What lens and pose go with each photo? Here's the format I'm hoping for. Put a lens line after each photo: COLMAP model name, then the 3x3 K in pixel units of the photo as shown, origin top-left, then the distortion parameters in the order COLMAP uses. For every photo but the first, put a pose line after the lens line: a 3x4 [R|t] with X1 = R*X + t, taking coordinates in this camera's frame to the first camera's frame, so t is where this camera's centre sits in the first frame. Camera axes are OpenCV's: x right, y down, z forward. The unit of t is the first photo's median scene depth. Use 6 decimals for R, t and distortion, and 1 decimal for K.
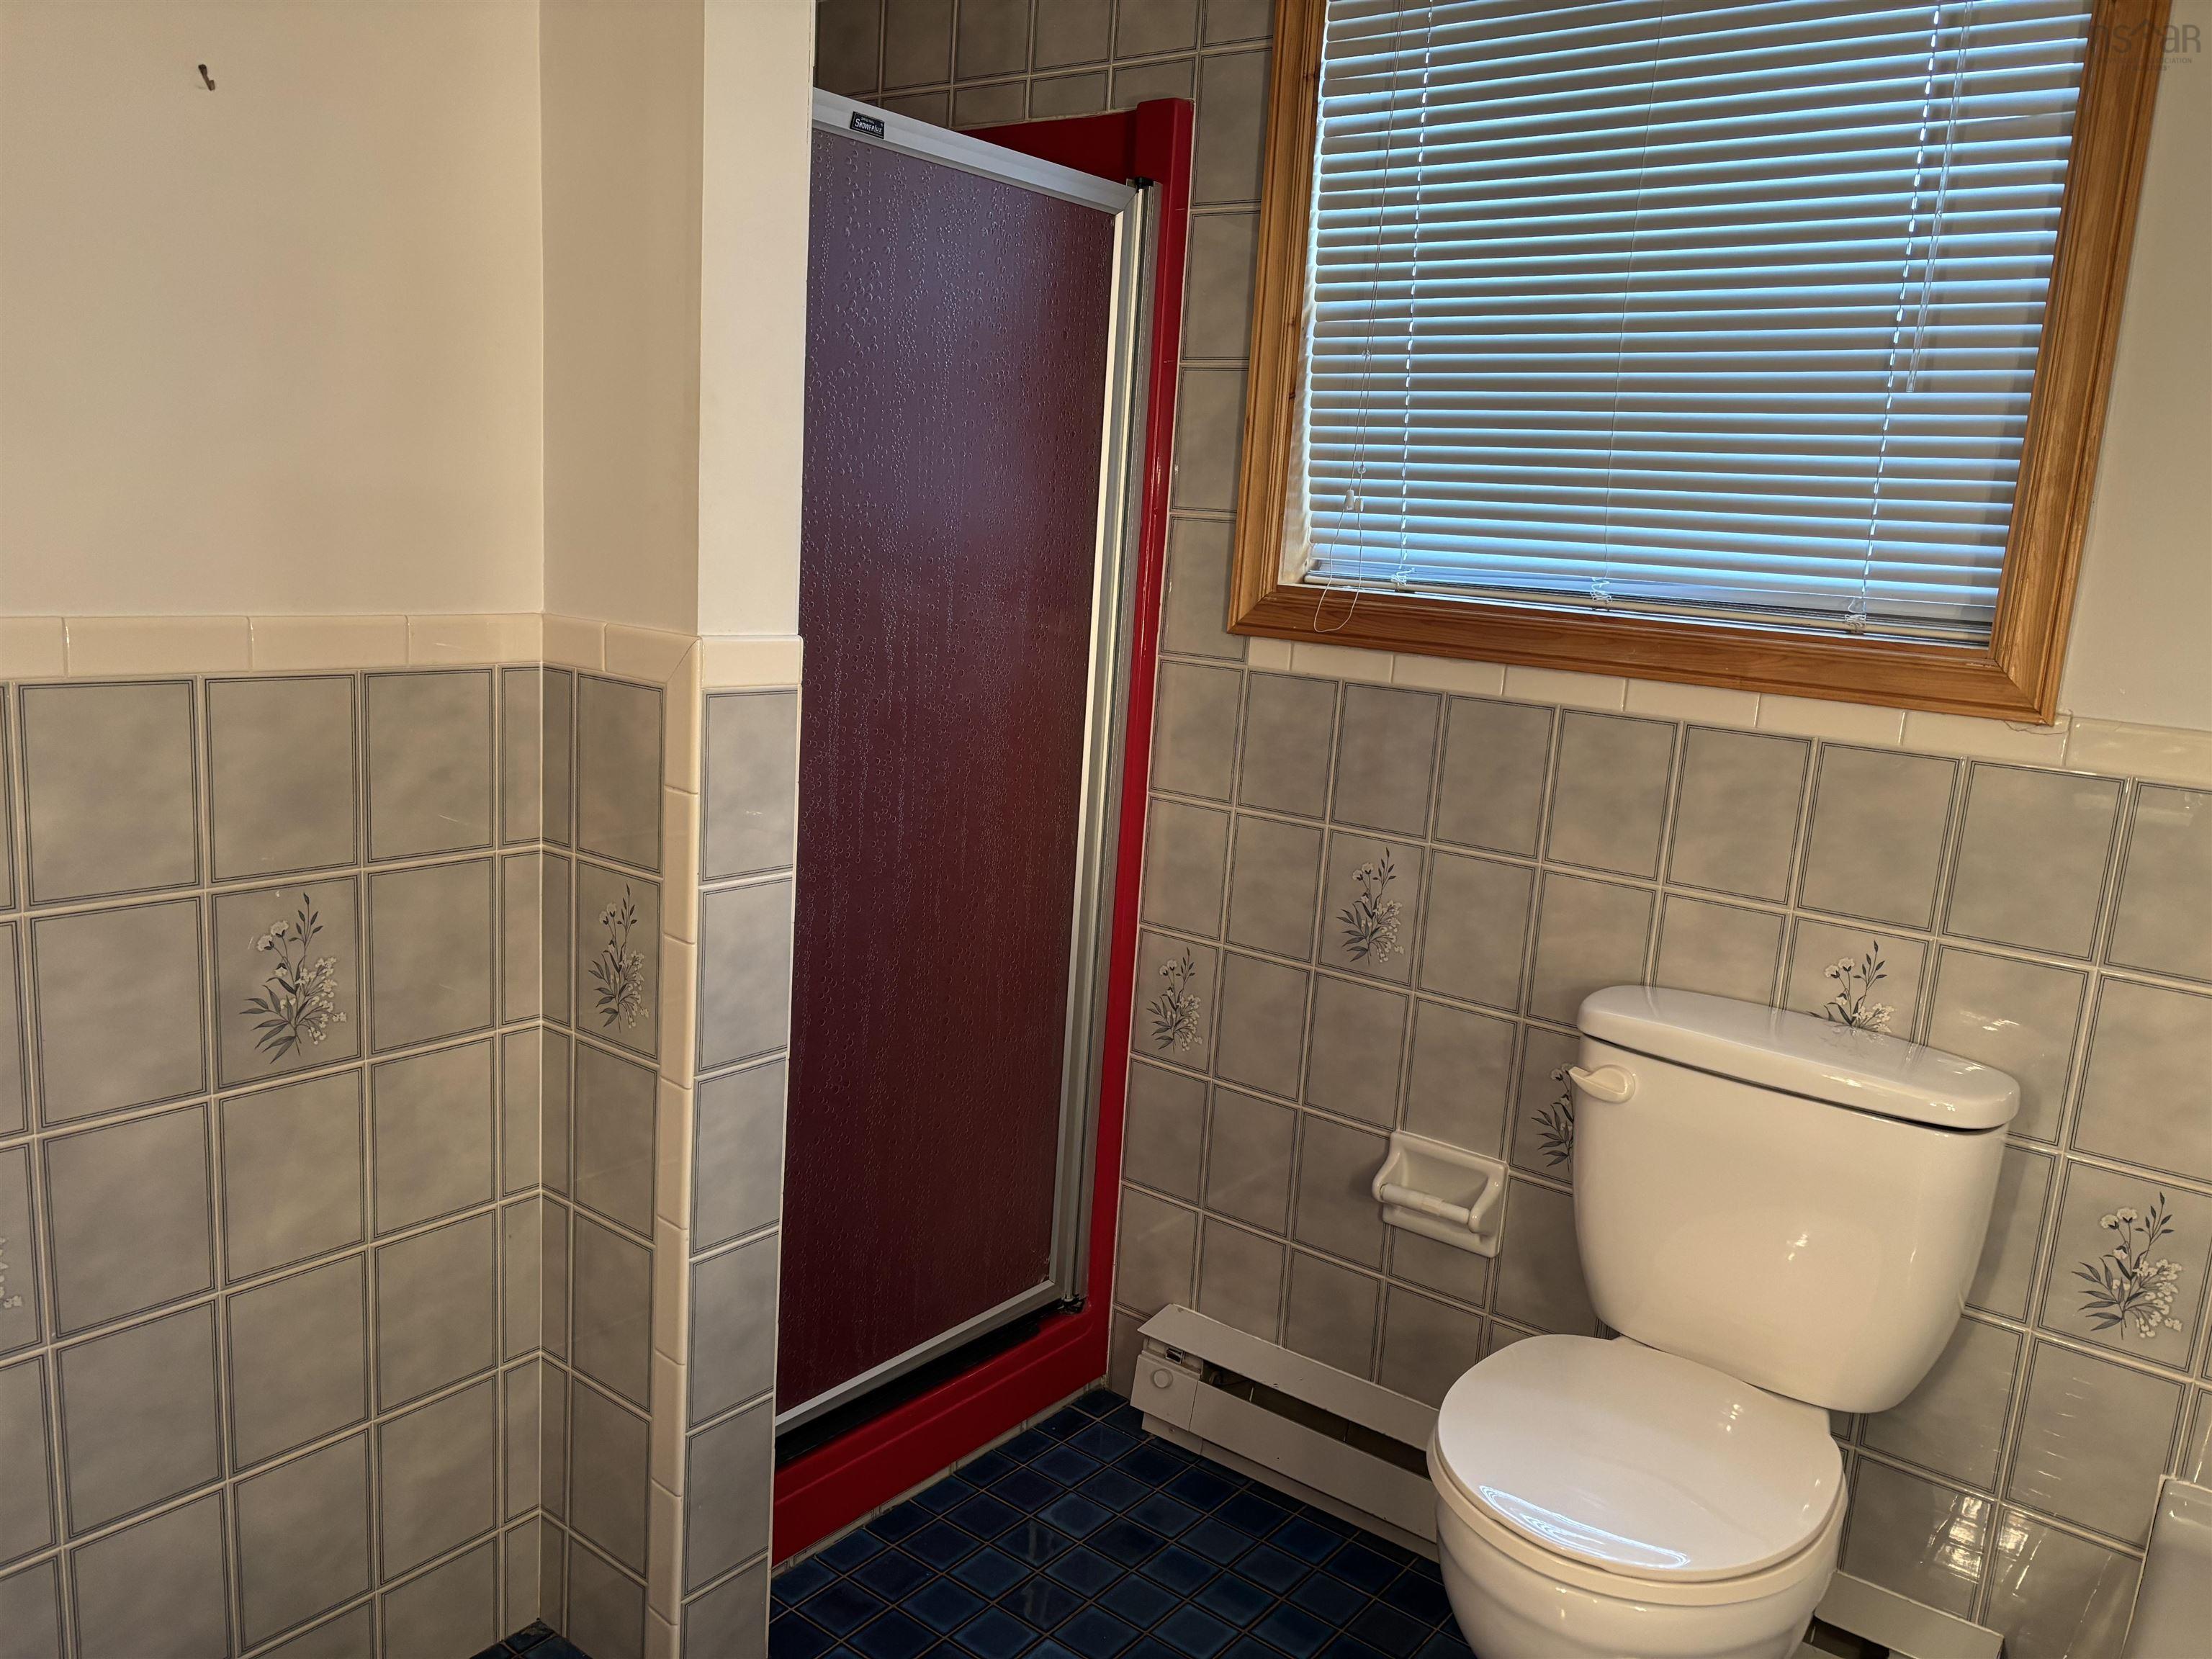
lens RADIAL K [[1672.1, 0, 1106.0], [0, 1672.1, 829.5], [0, 0, 1]] dist [0.090434, -0.103219]
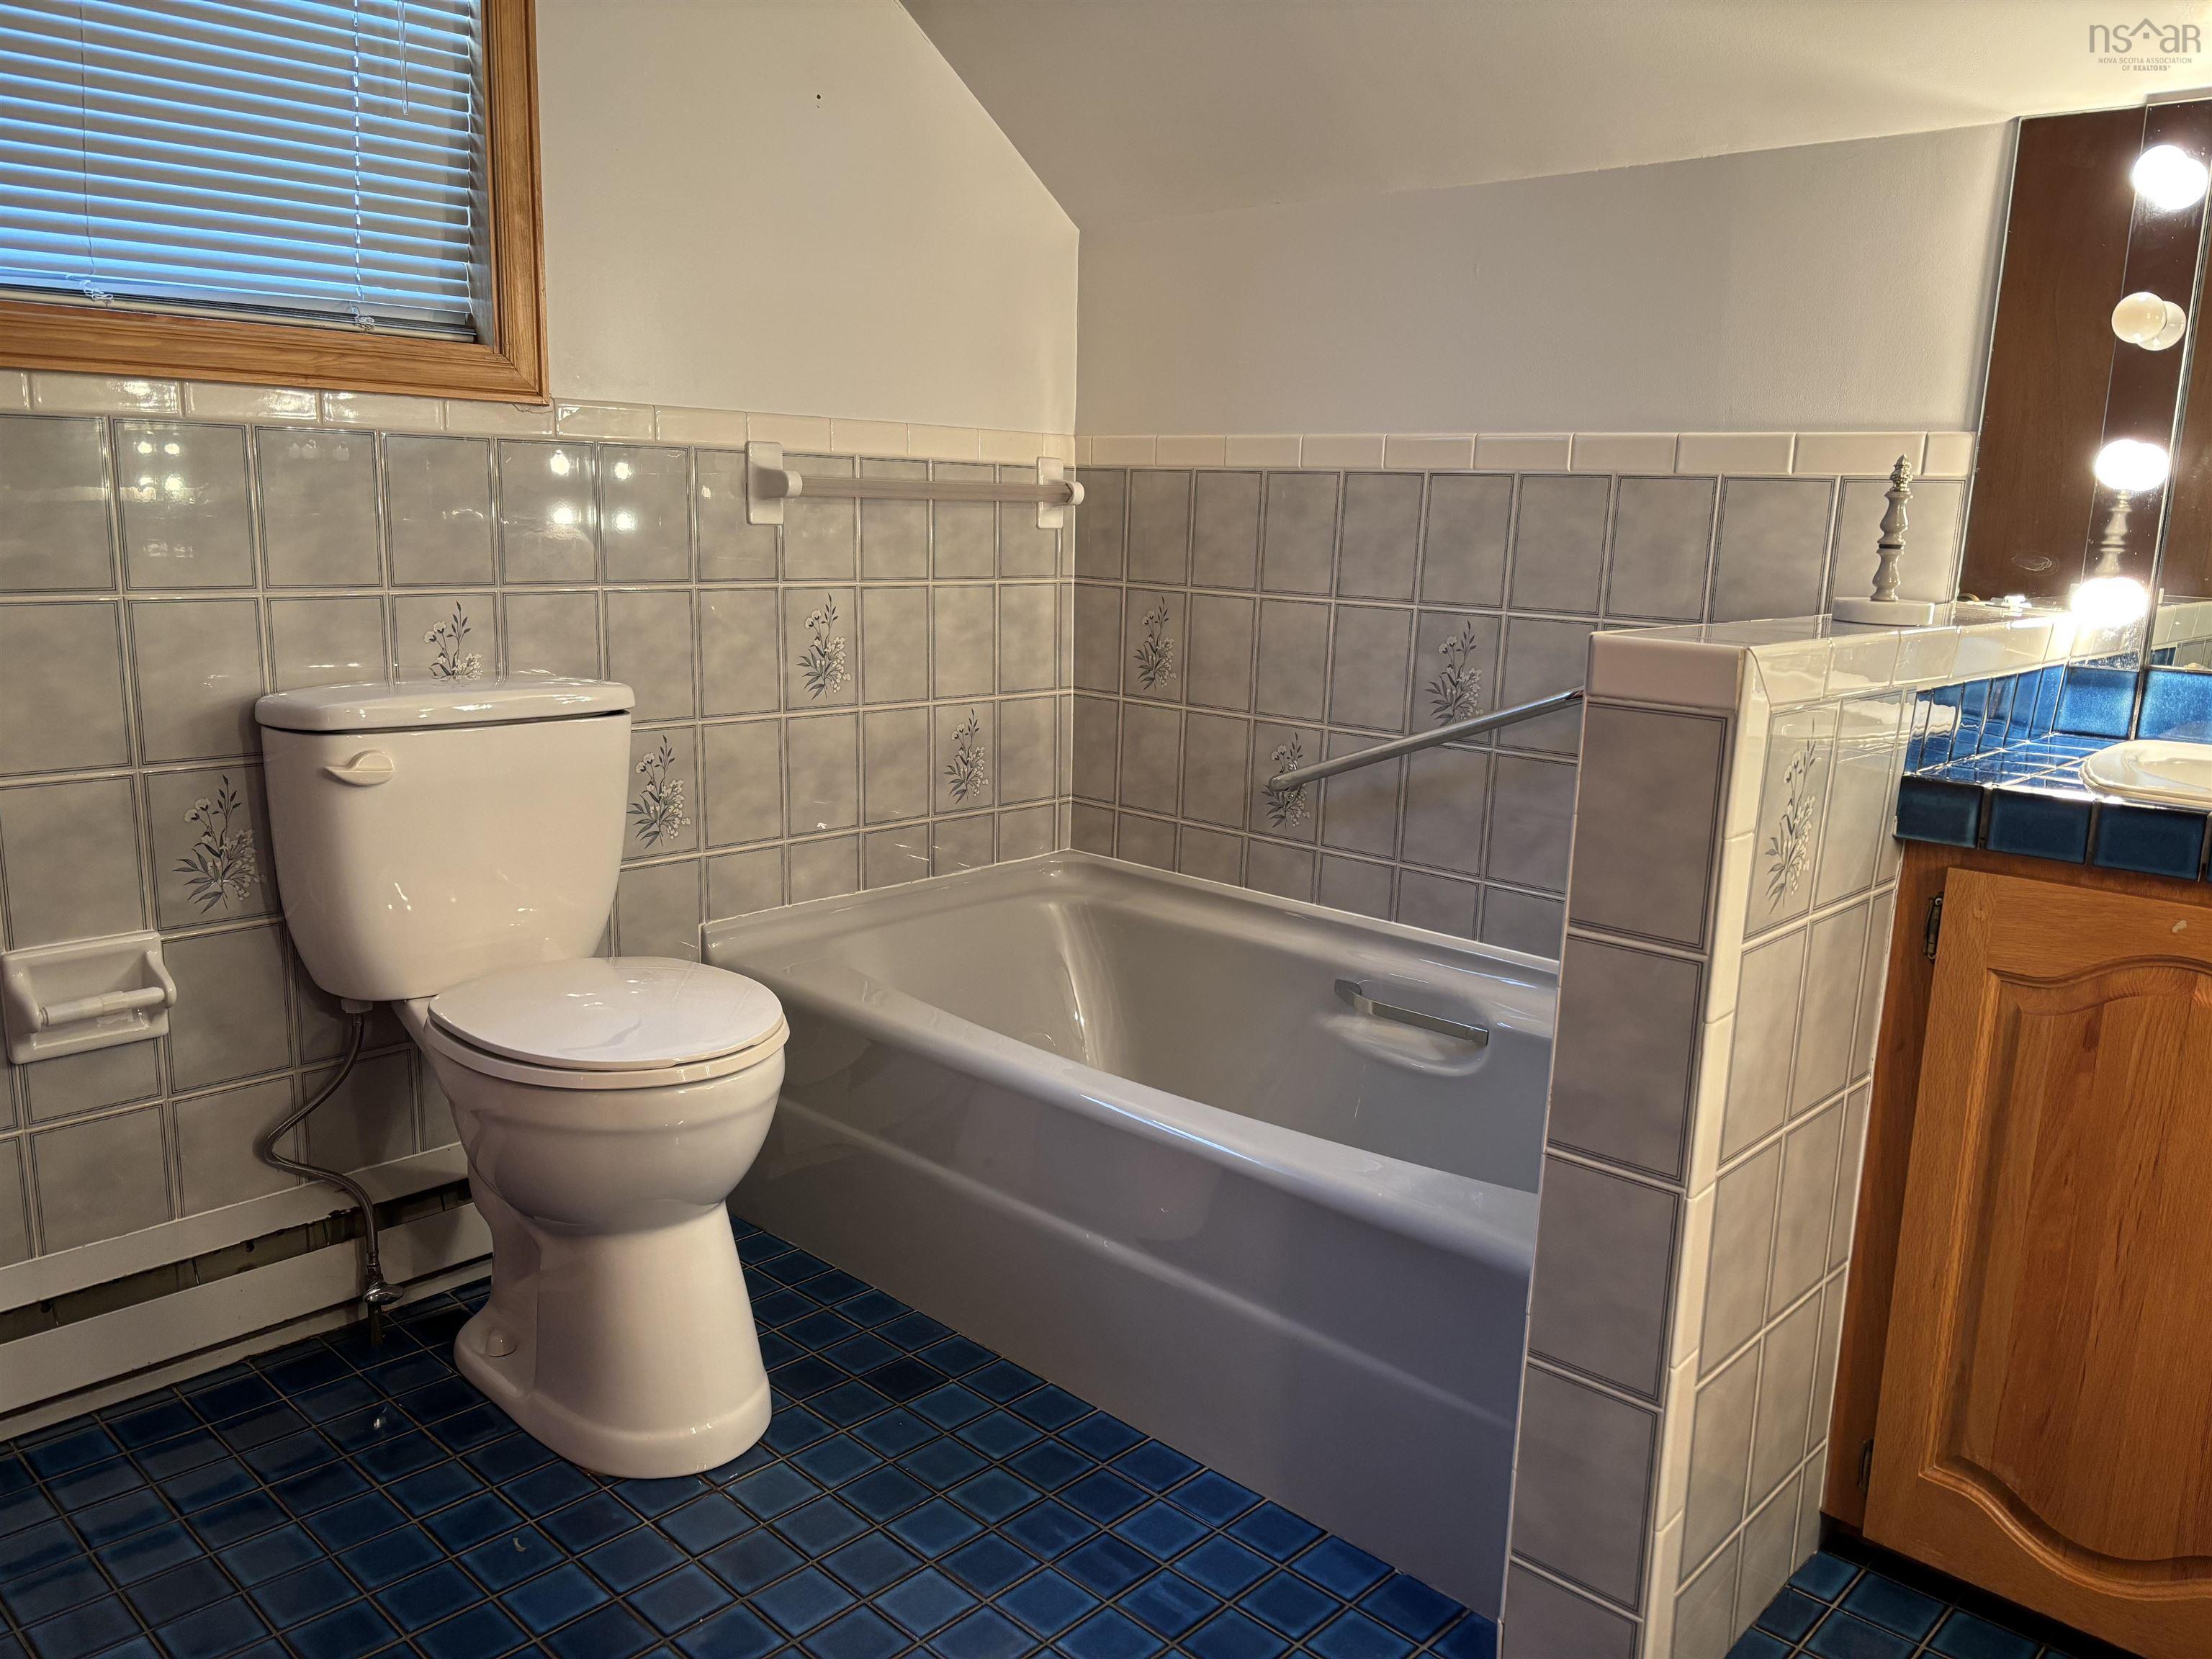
lens RADIAL K [[1672.1, 0, 1106.0], [0, 1672.1, 829.5], [0, 0, 1]] dist [0.090434, -0.103219]
pose [[0.115377, -0.254880, 0.960065, -0.651141], [0.167969, 0.957607, 0.234042, 0.016663], [-0.979017, 0.134258, 0.153298, 0.381428]]
